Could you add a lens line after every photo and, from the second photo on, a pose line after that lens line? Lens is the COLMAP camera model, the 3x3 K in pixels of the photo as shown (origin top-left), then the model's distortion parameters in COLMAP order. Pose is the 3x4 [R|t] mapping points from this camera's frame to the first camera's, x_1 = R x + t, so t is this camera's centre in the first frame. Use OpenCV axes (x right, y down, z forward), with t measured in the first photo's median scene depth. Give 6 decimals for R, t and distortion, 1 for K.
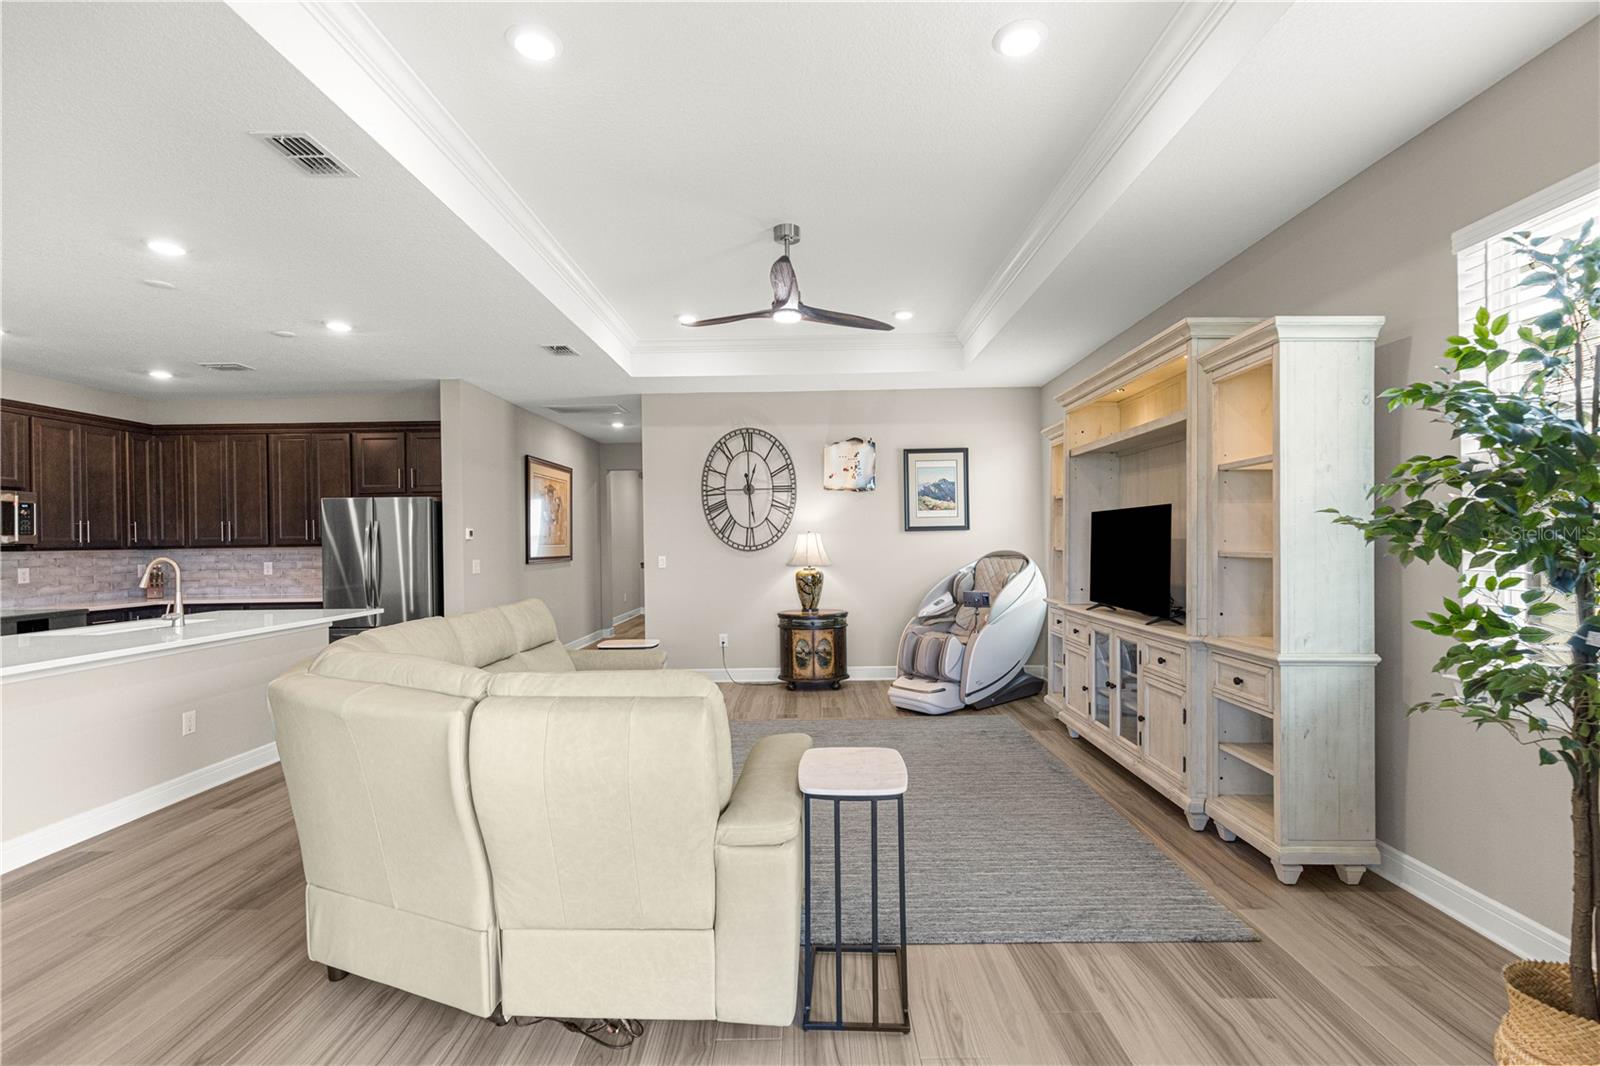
lens RADIAL K [[717.2, 0, 806.3], [0, 717.2, 538.8], [0, 0, 1]] dist [0.010197, -0.002373]
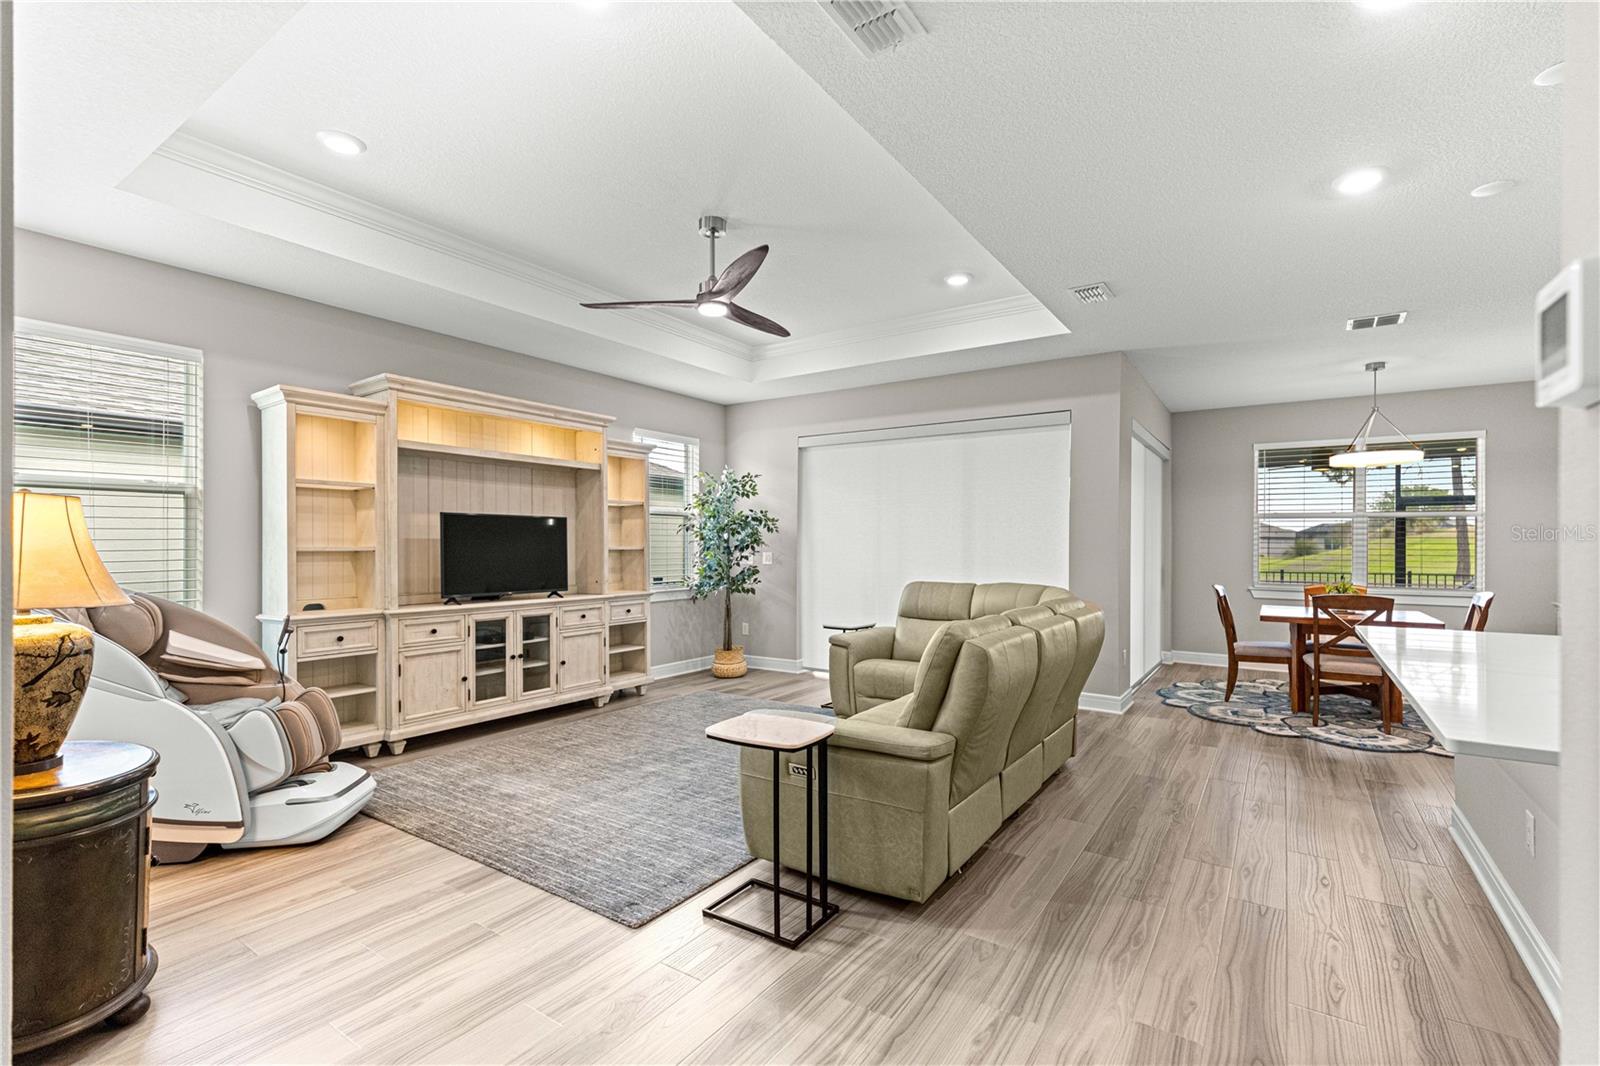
lens RADIAL K [[717.2, 0, 808.5], [0, 717.2, 543.3], [0, 0, 1]] dist [0.010197, -0.002373]
pose [[-0.835017, 0.010692, 0.550120, -0.412401], [0.006086, 0.999929, -0.010197, 0.015603], [-0.550190, -0.005166, -0.835023, 1.067121]]
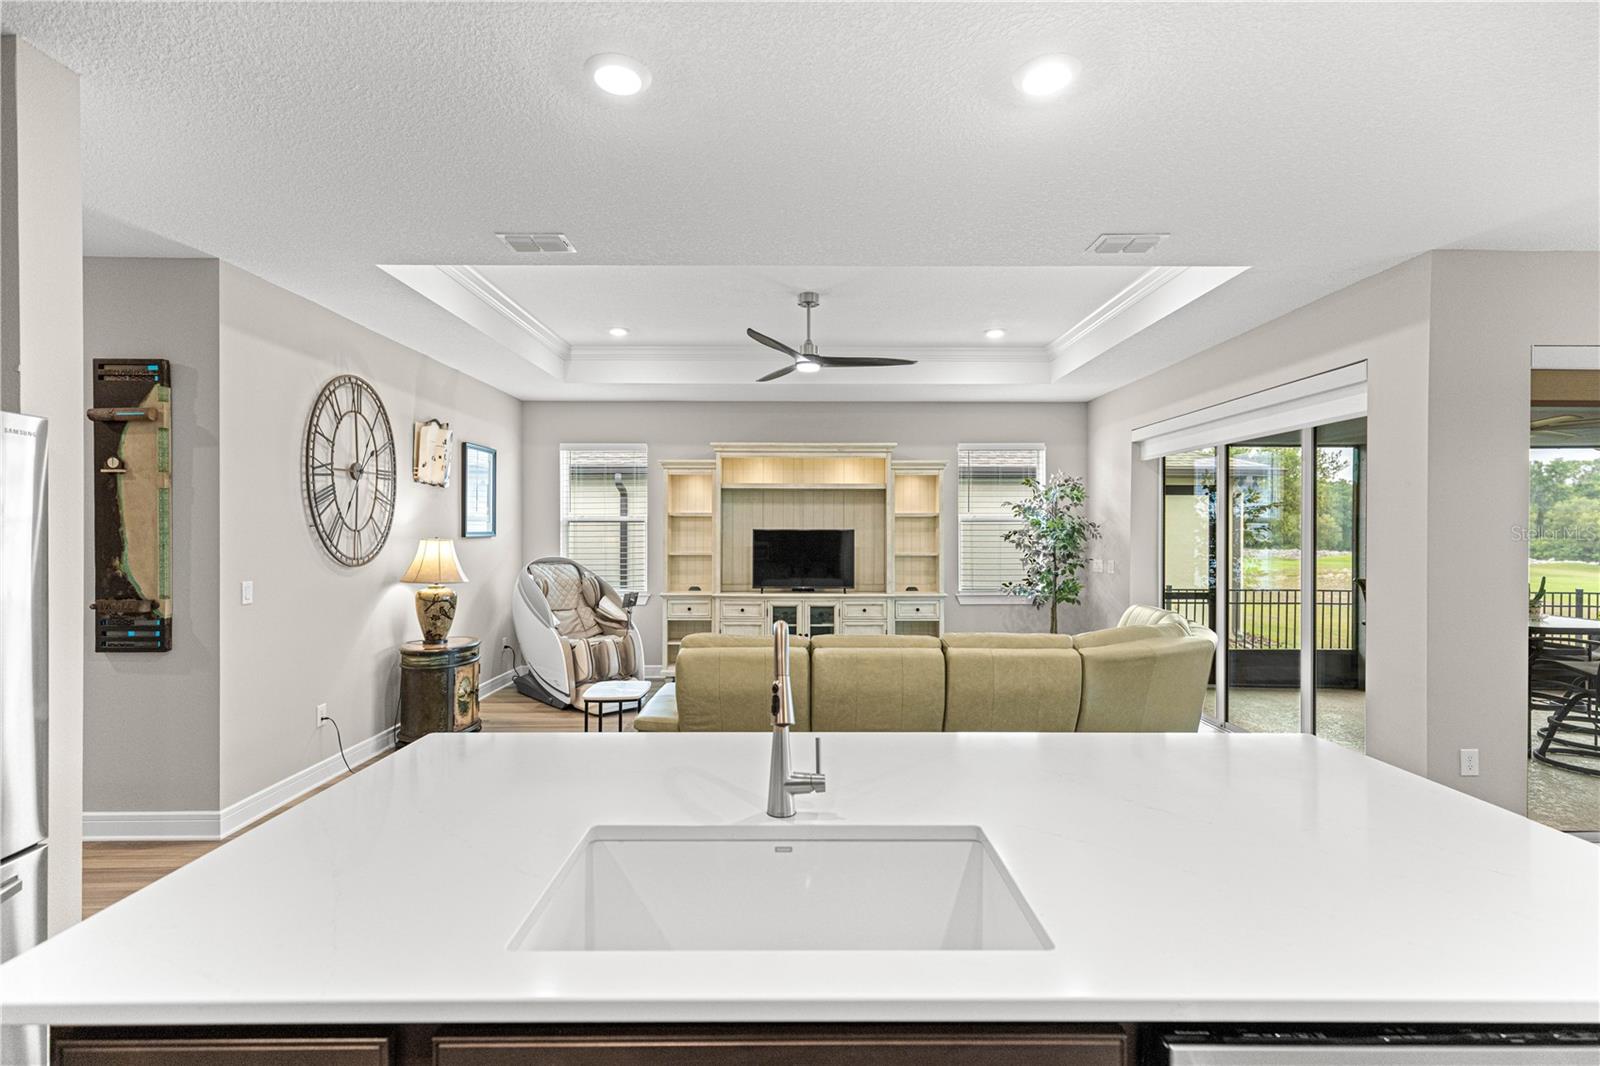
lens RADIAL K [[717.2, 0, 802.6], [0, 717.2, 527.8], [0, 0, 1]] dist [0.010197, -0.002373]
pose [[-0.012052, 0.020787, 0.999711, -0.757597], [-0.002437, 0.999780, -0.020818, -0.005388], [-0.999924, -0.002688, -0.011999, 0.622230]]
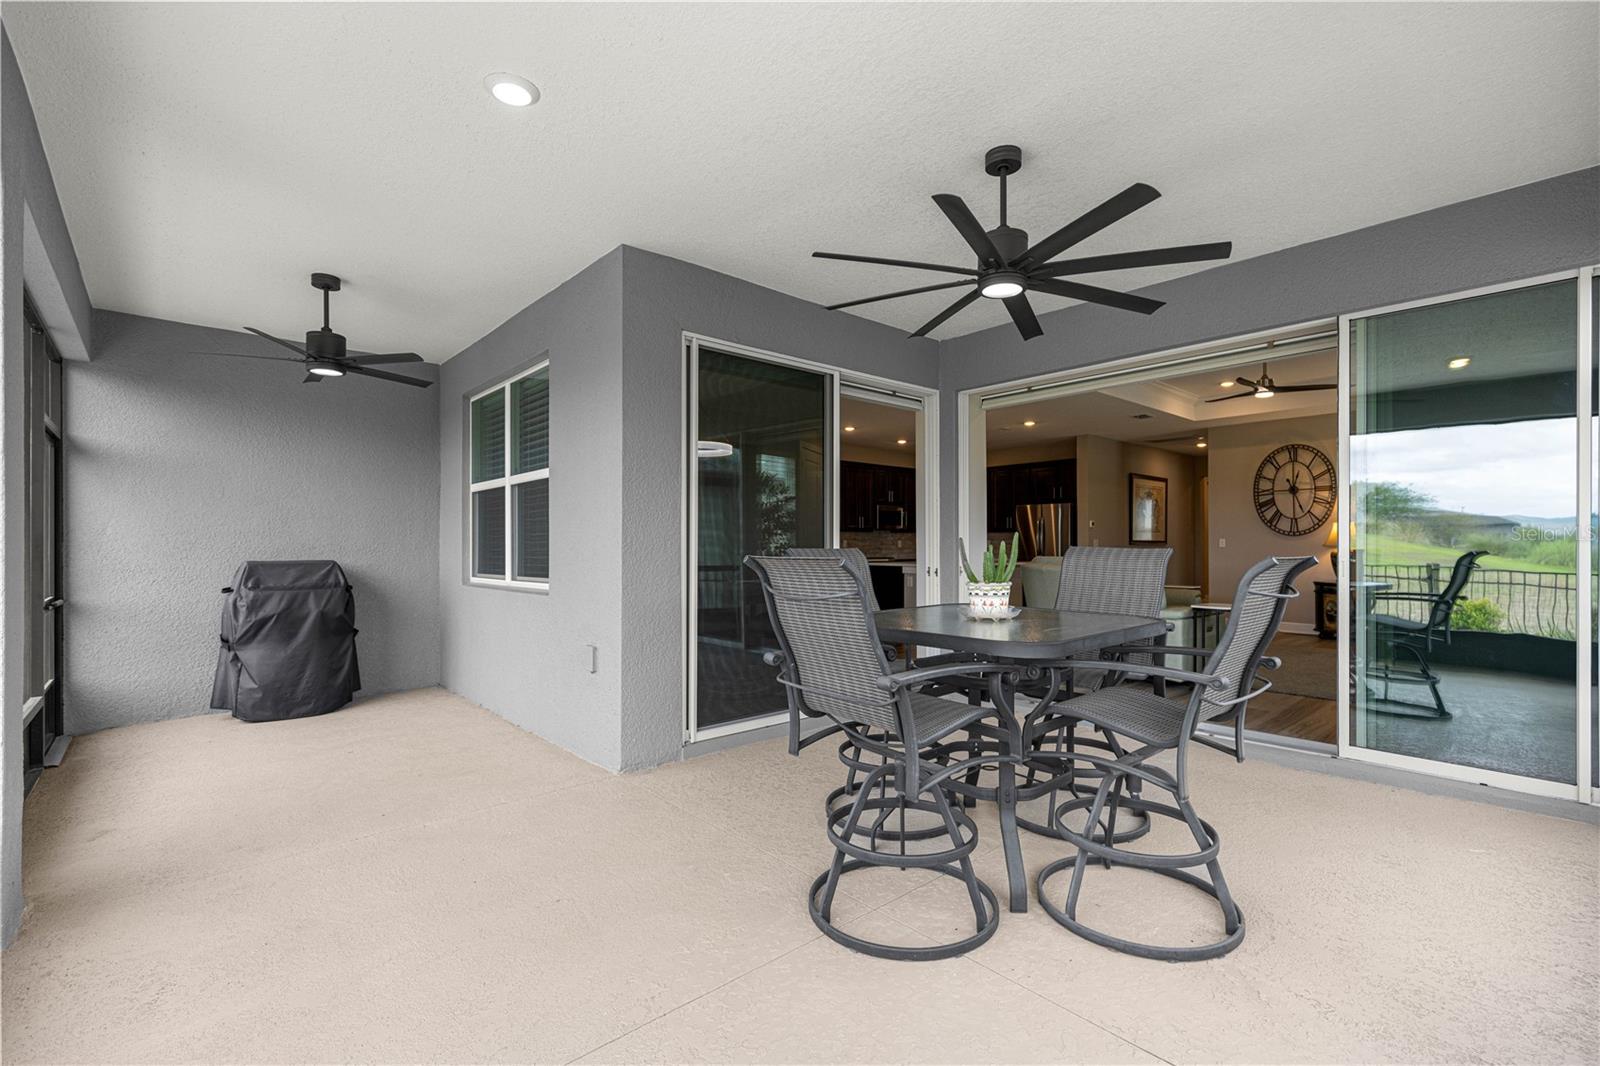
lens RADIAL K [[717.2, 0, 804.9], [0, 717.2, 539.4], [0, 0, 1]] dist [0.010197, -0.002373]
pose [[0.666533, 0.008051, -0.745432, 0.327531], [-0.007448, 0.999964, 0.004140, 0.025865], [0.745438, 0.002793, 0.666569, -0.605898]]
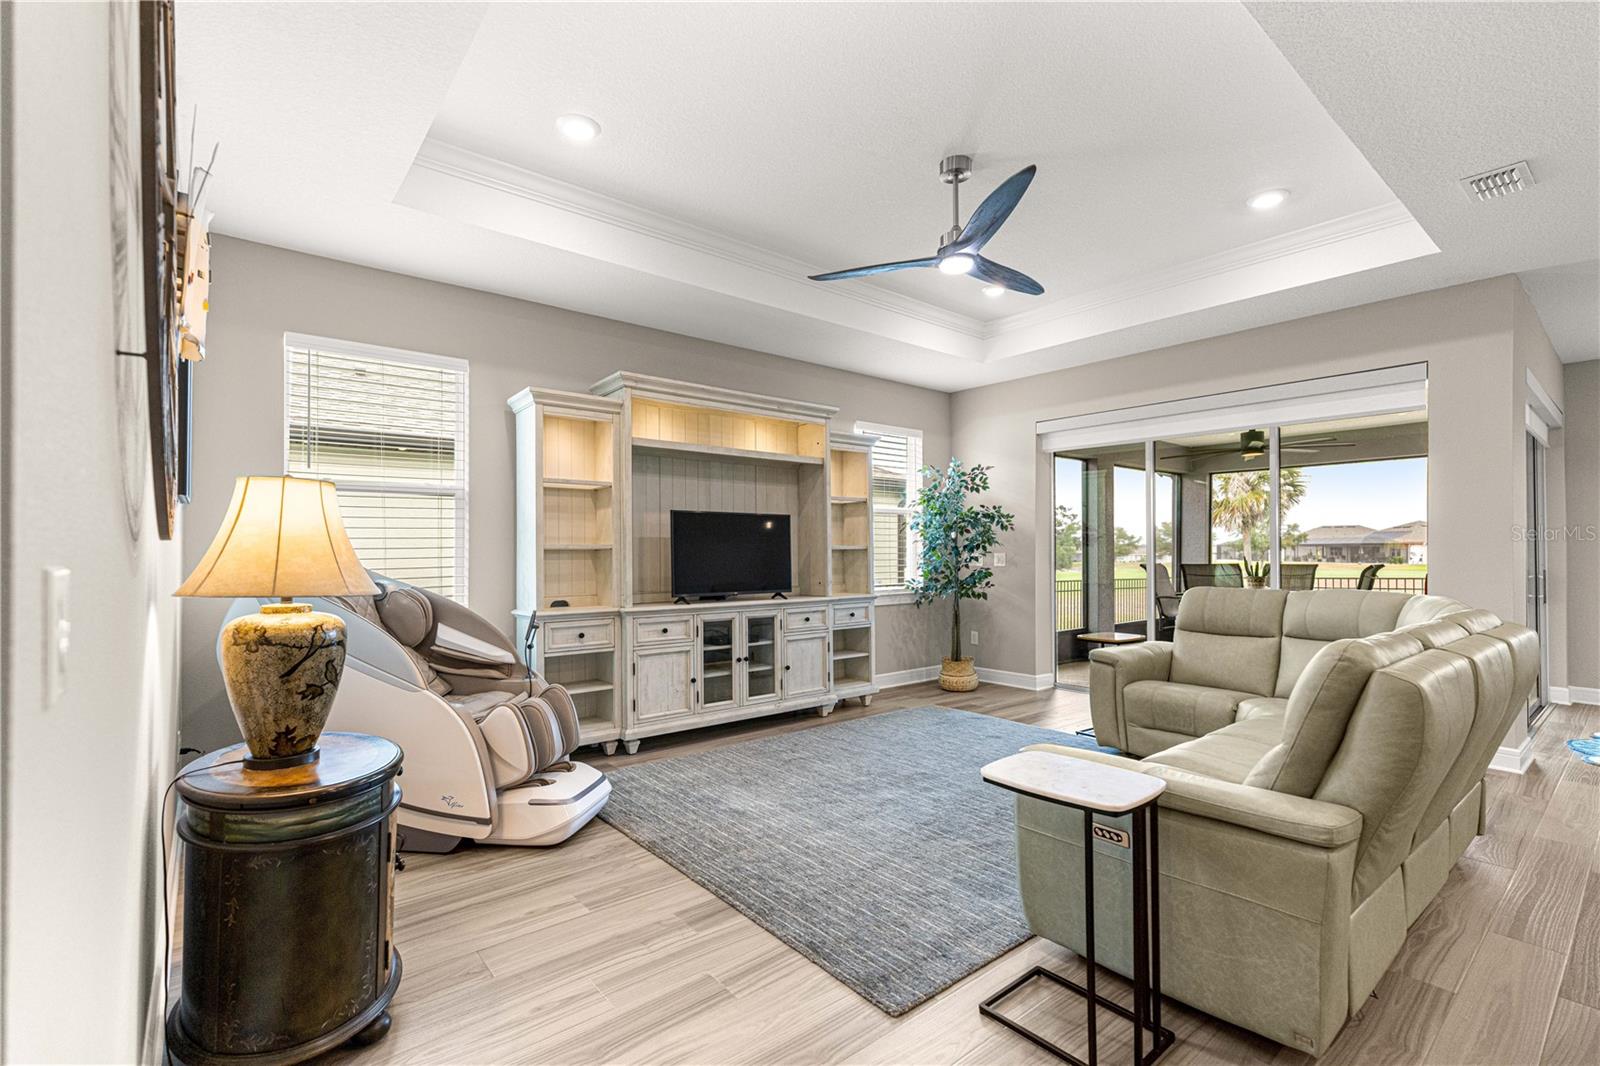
lens RADIAL K [[717.2, 0, 801.0], [0, 717.2, 544.5], [0, 0, 1]] dist [0.010197, -0.002373]
pose [[-0.639677, 0.018946, 0.768410, -0.337621], [0.006997, 0.999798, -0.018827, 0.022909], [-0.768612, -0.006667, -0.639681, 1.024269]]
